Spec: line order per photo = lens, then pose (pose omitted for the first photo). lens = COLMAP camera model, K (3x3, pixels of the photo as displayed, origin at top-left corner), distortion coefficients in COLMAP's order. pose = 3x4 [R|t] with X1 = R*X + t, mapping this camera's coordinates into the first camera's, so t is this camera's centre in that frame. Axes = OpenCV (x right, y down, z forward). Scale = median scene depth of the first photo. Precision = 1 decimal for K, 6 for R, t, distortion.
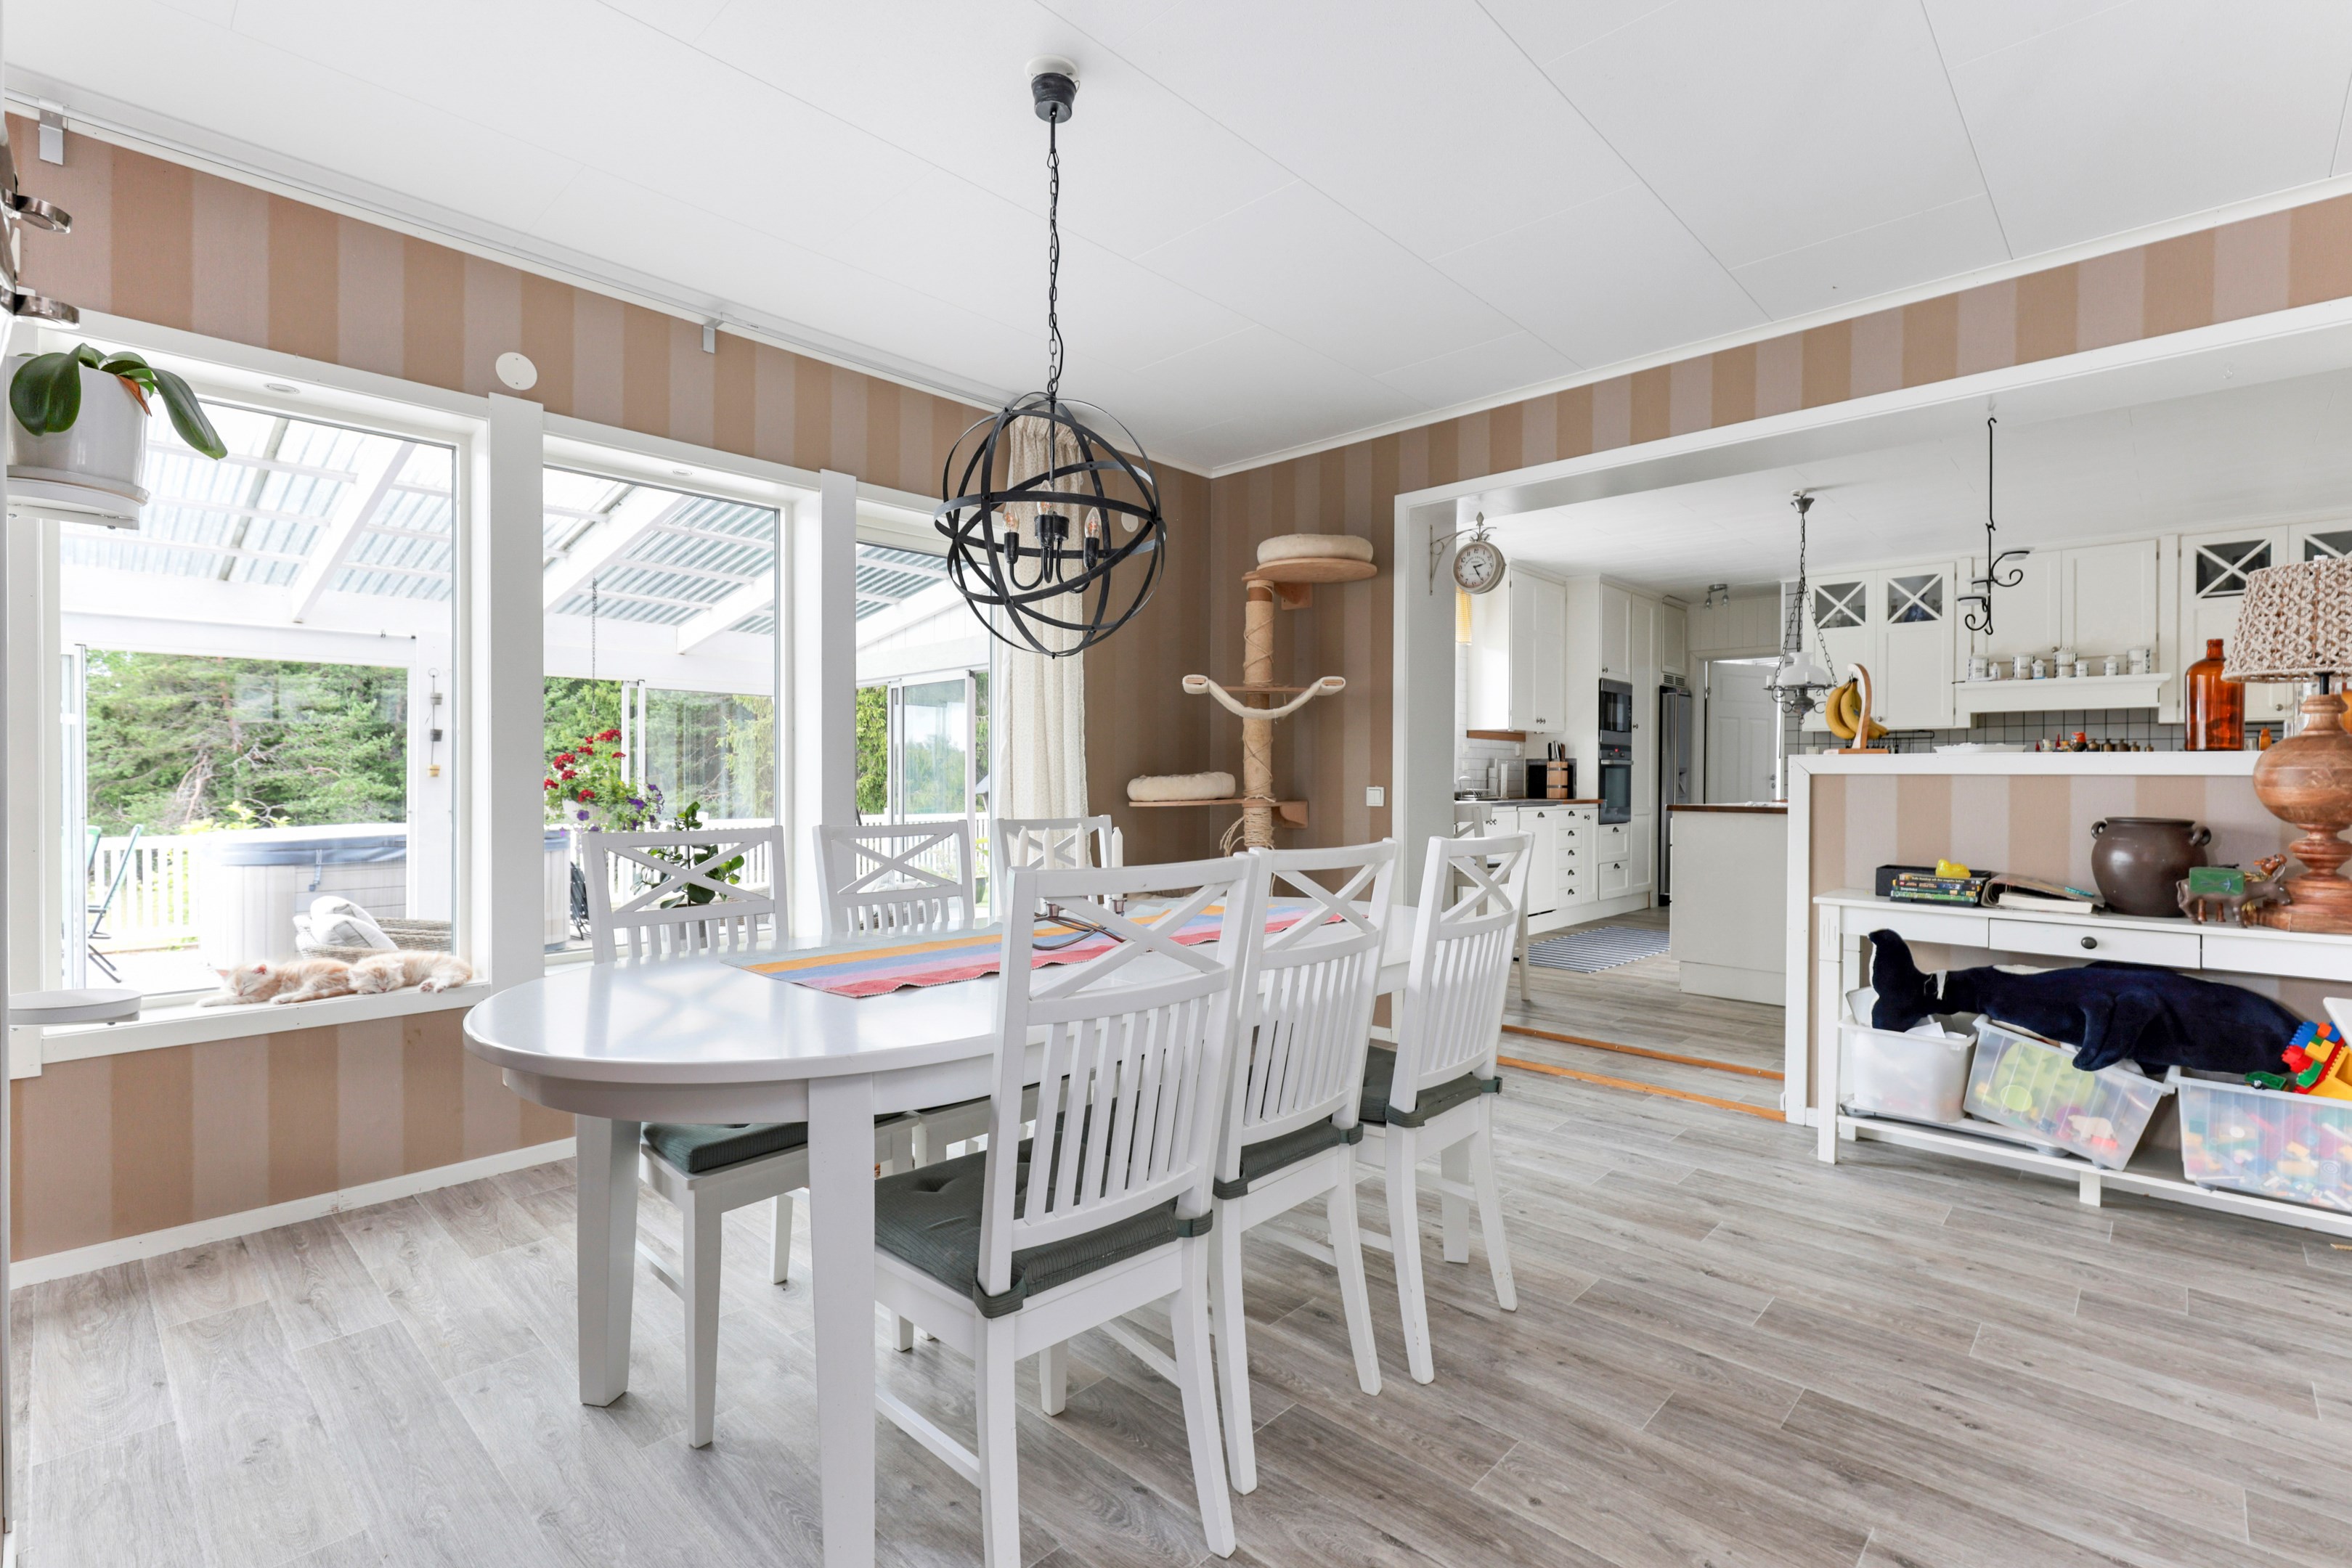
lens RADIAL K [[1080.8, 0, 1168.0], [0, 1080.8, 777.9], [0, 0, 1]] dist [-0.002000, 0.000727]
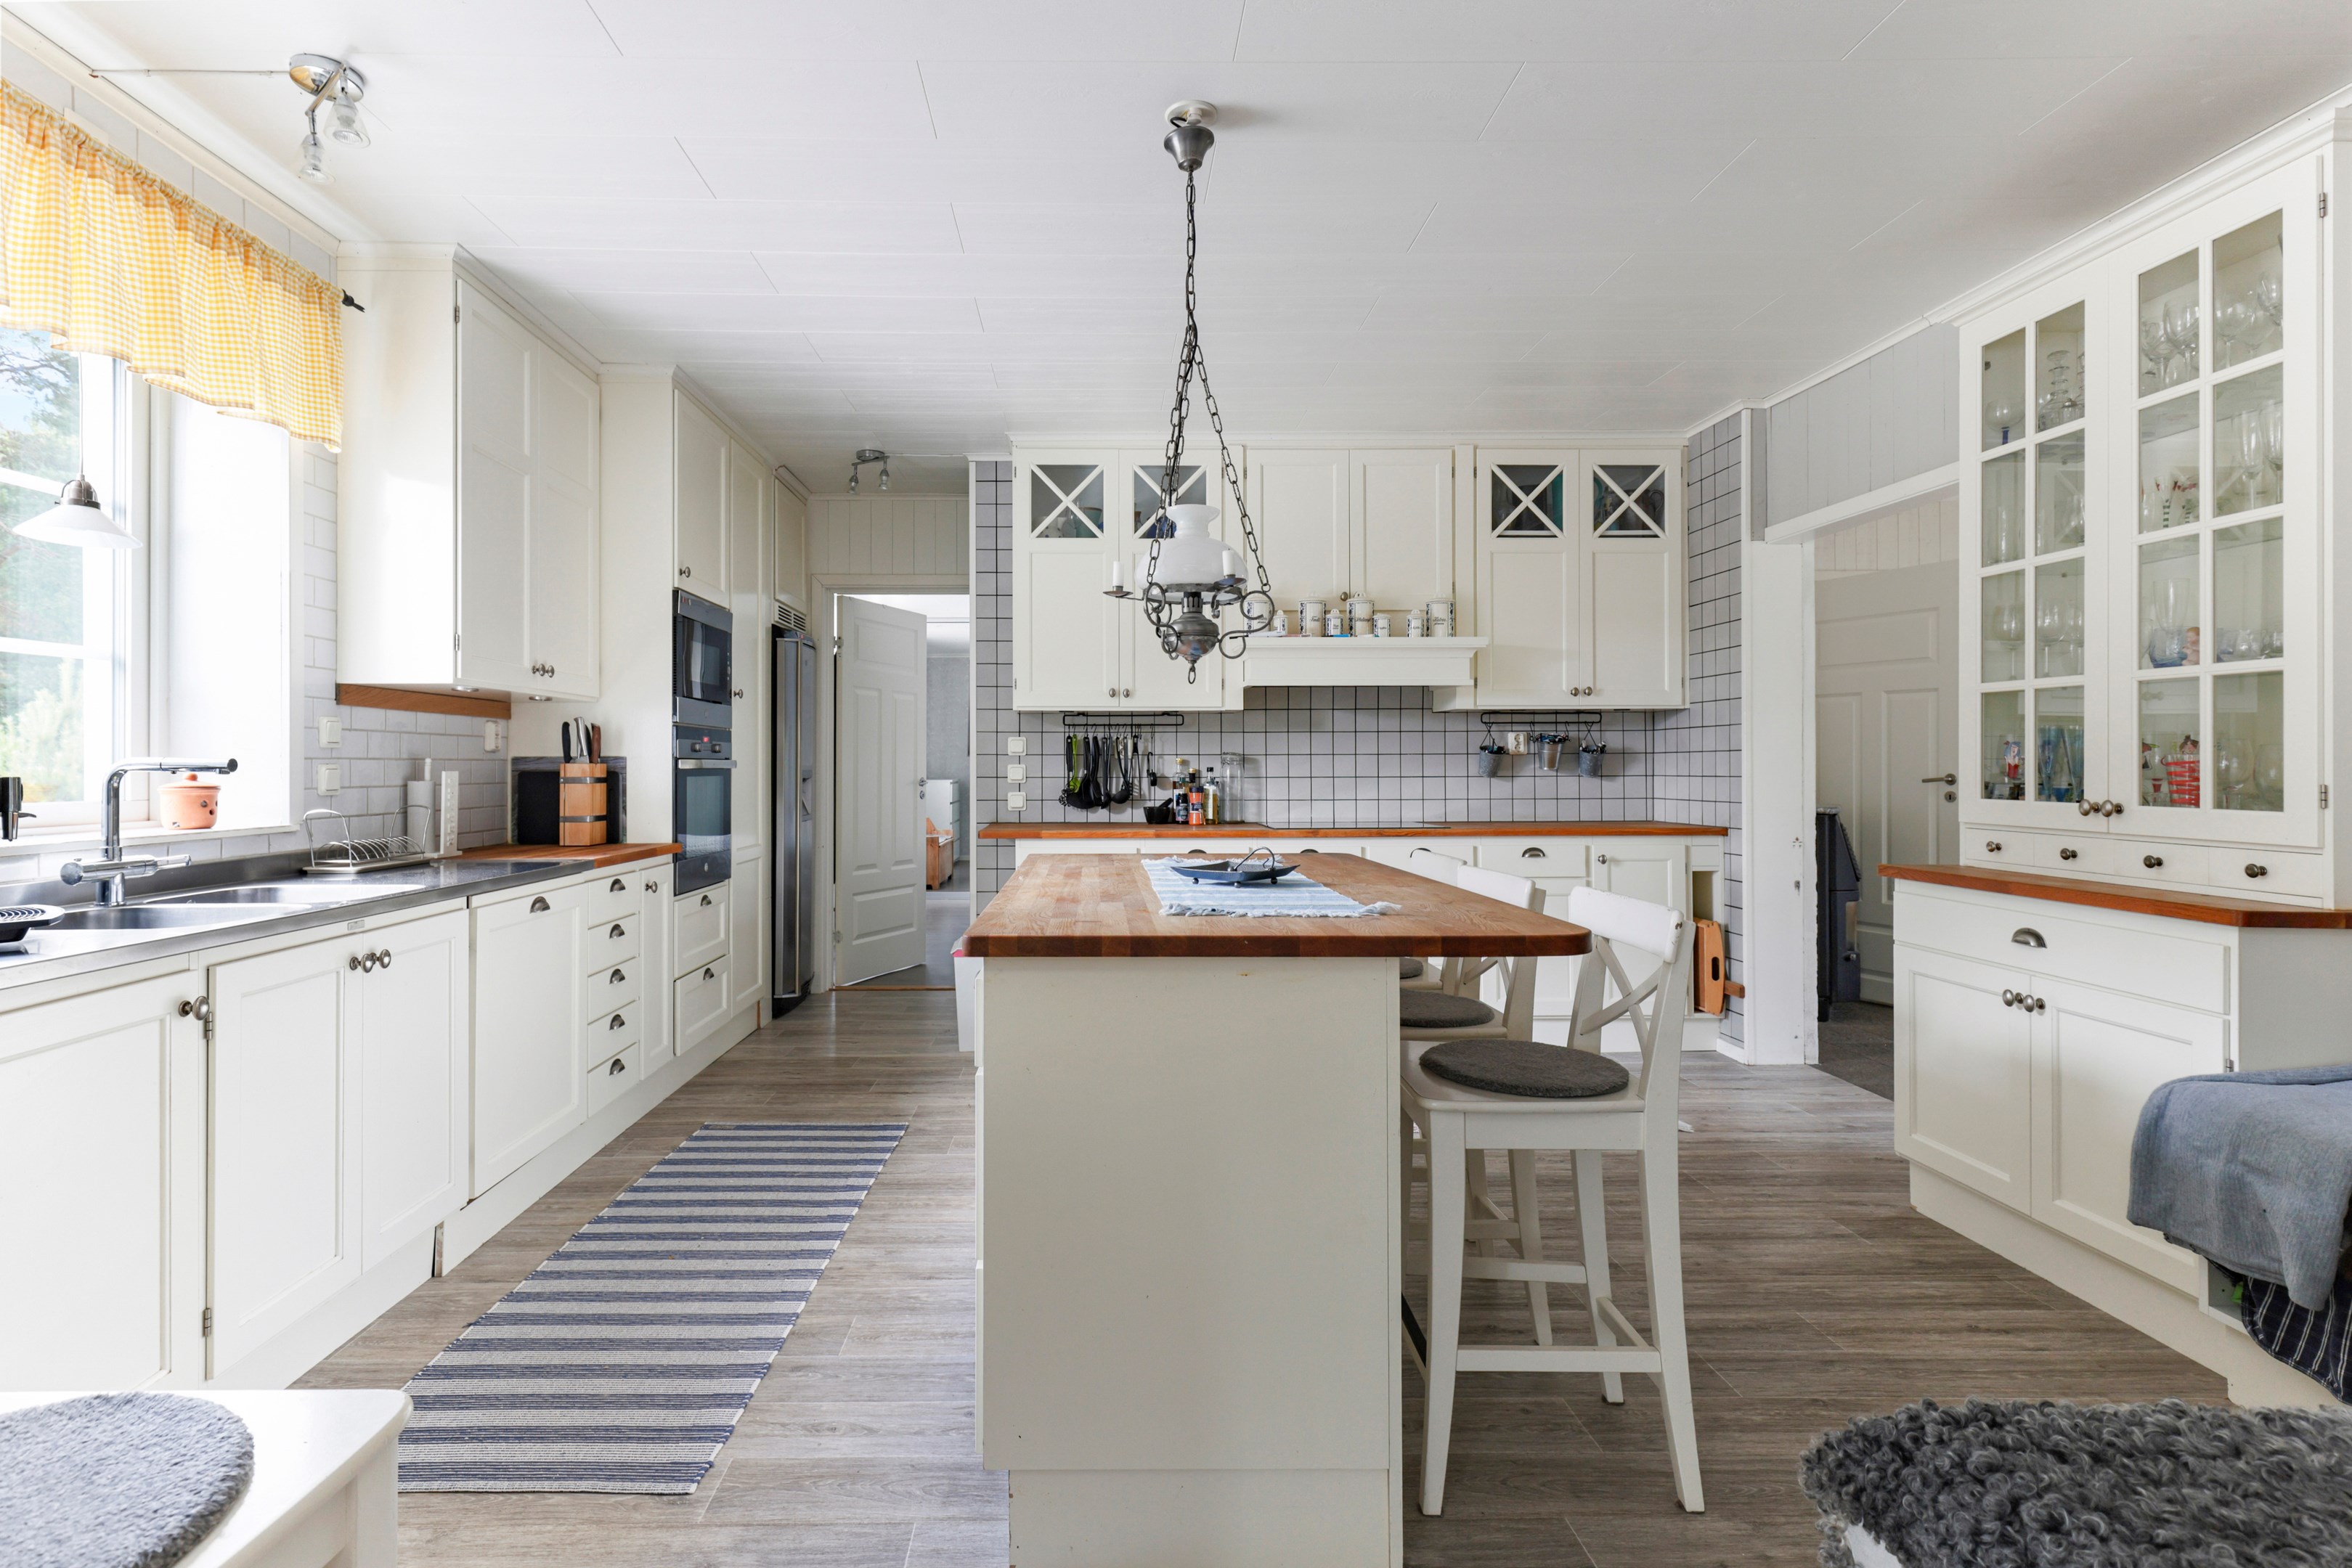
lens RADIAL K [[1345.8, 0, 1170.1], [0, 1345.8, 766.4], [0, 0, 1]] dist [-0.005906, -0.000686]
pose [[0.729278, -0.004604, 0.684202, 0.155177], [0.006148, 0.999981, 0.000175, -0.012575], [-0.684190, 0.004079, 0.729293, 0.424123]]
